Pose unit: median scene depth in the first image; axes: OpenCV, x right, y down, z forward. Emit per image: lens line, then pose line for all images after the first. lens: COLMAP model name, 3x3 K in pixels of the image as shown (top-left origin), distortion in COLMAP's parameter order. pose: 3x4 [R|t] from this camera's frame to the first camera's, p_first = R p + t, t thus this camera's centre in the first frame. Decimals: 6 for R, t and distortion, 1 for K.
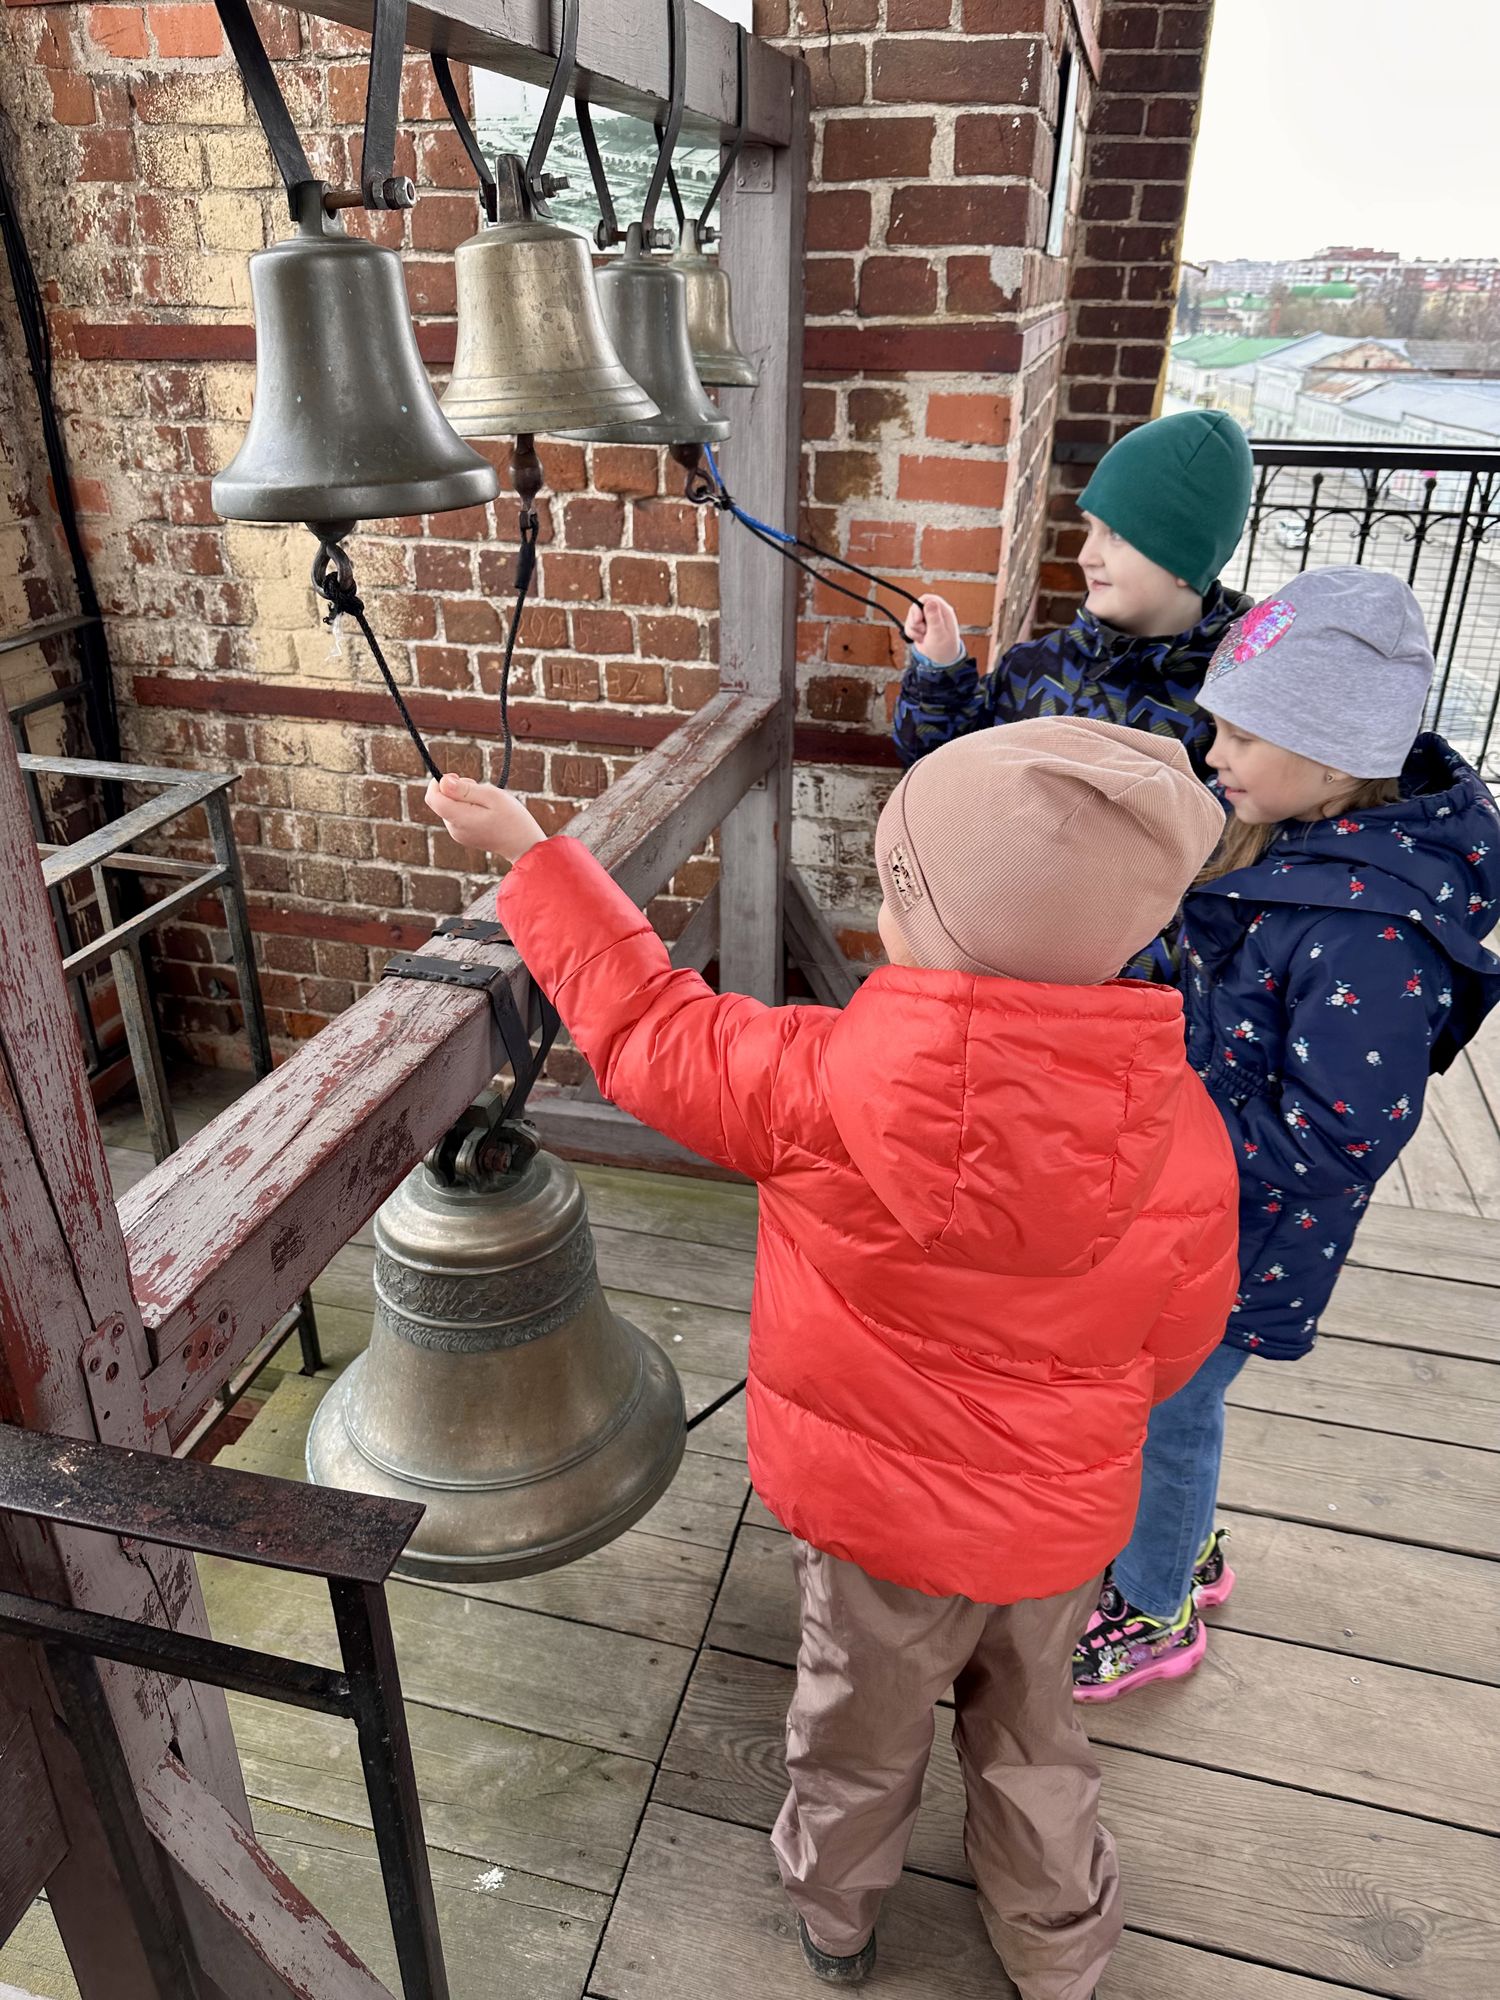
lens RADIAL K [[1412.4, 0, 749.0], [0, 1412.4, 1001.1], [0, 0, 1]] dist [0.005988, -0.004084]
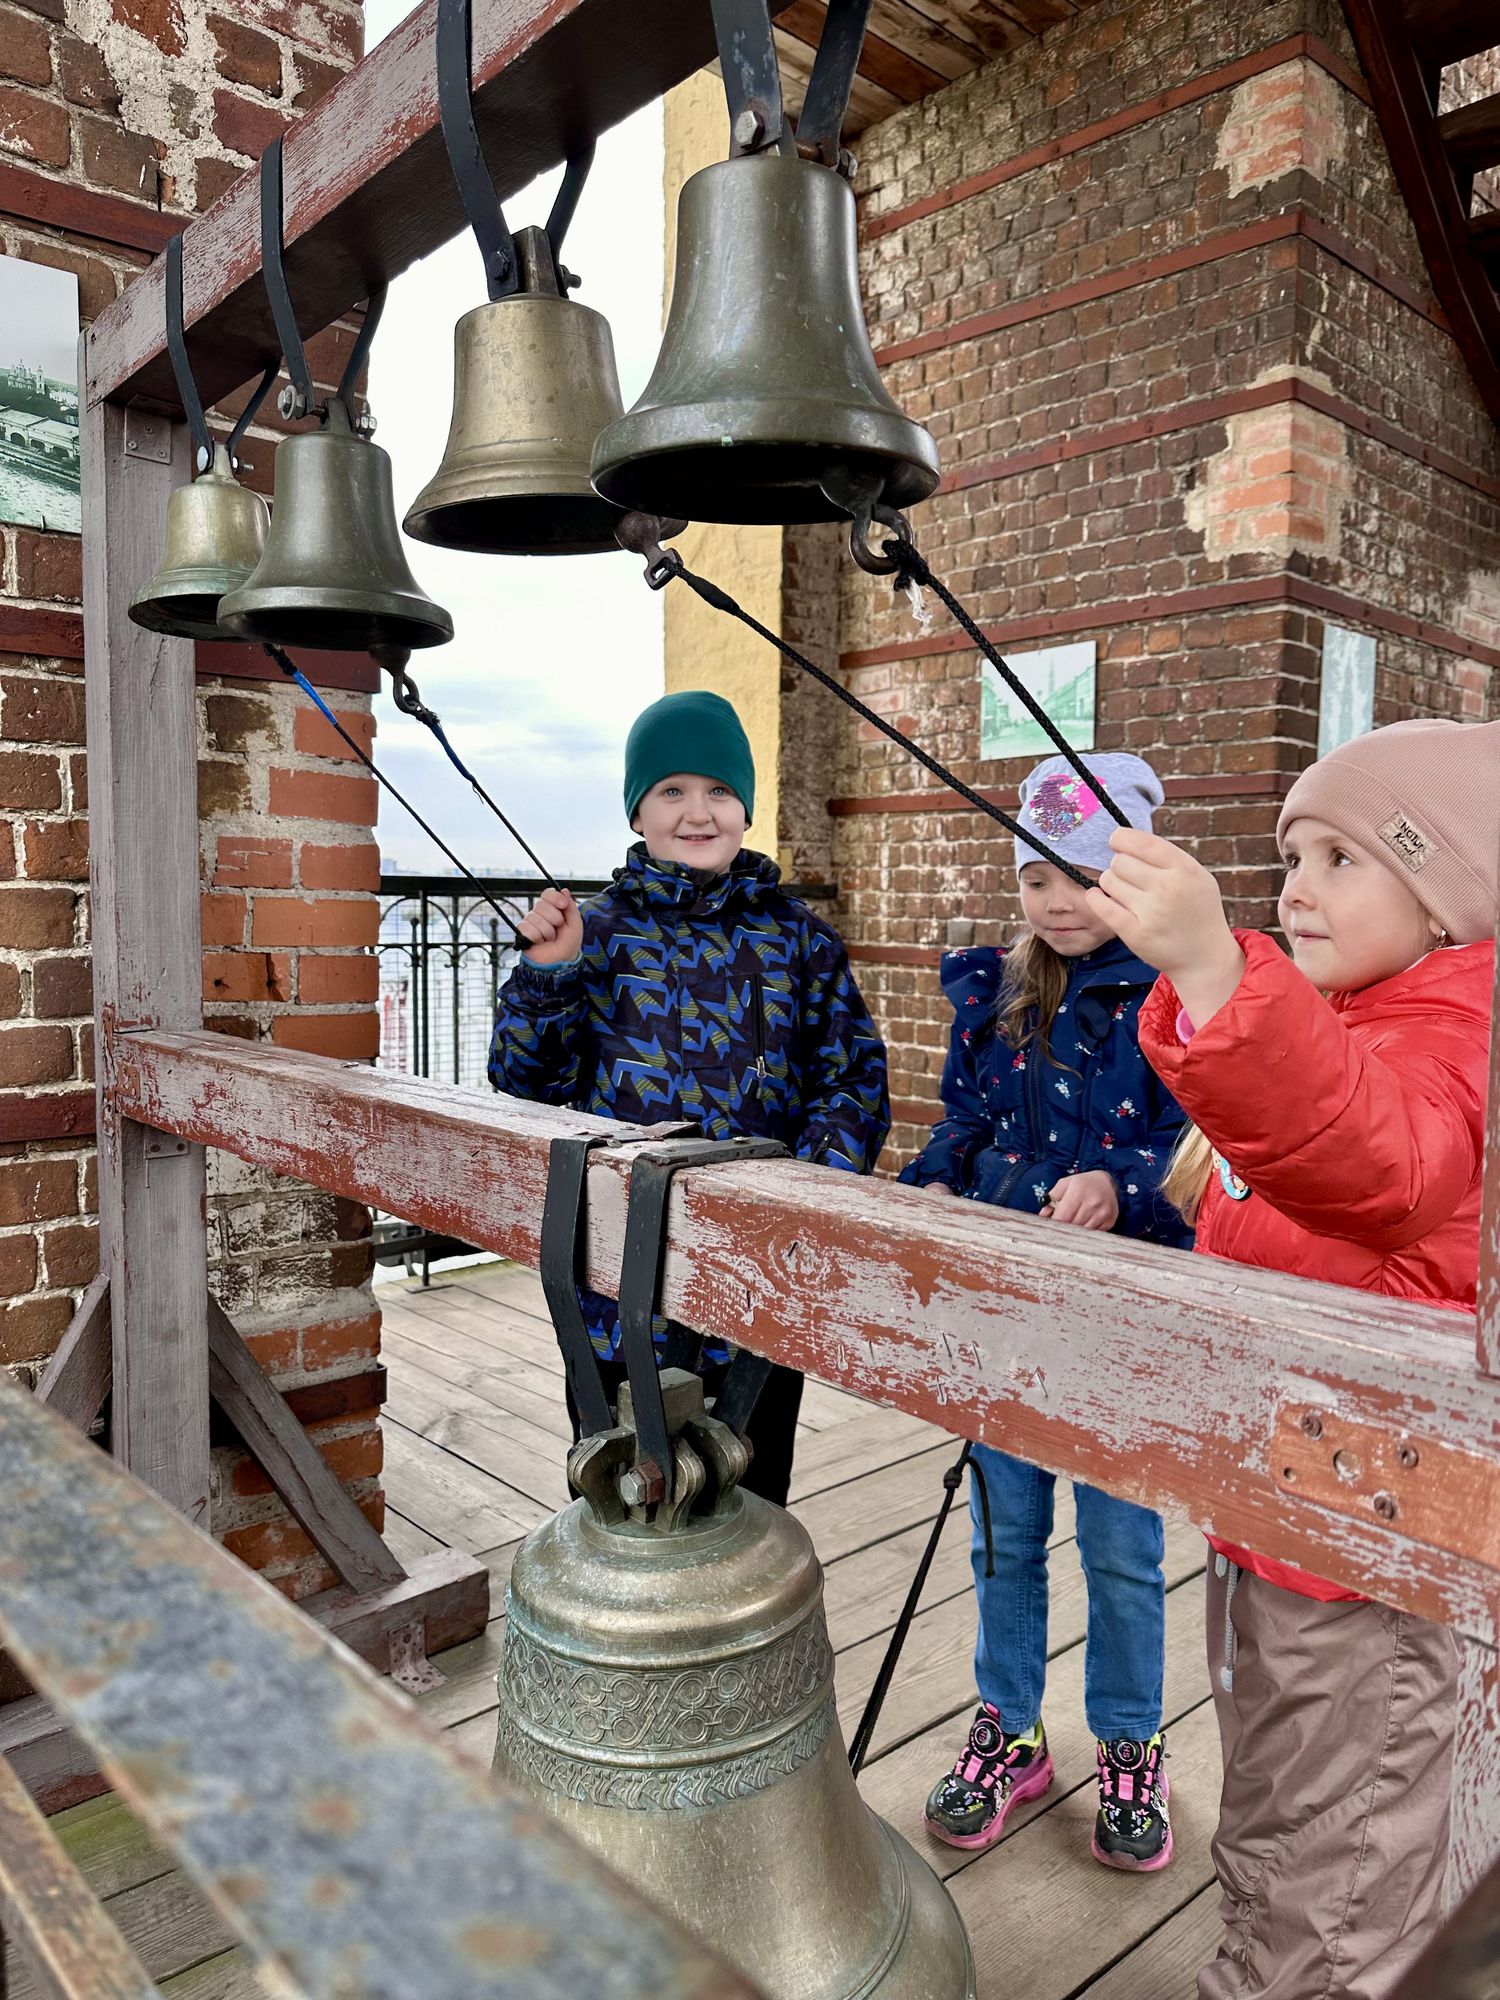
lens RADIAL K [[1412.4, 0, 751.3], [0, 1412.4, 1002.6], [0, 0, 1]] dist [0.005988, -0.004084]
pose [[0.542607, -0.054877, 0.838192, -0.485625], [0.366641, 0.913263, -0.177554, 0.025172], [-0.755746, 0.403658, 0.515663, 0.353712]]
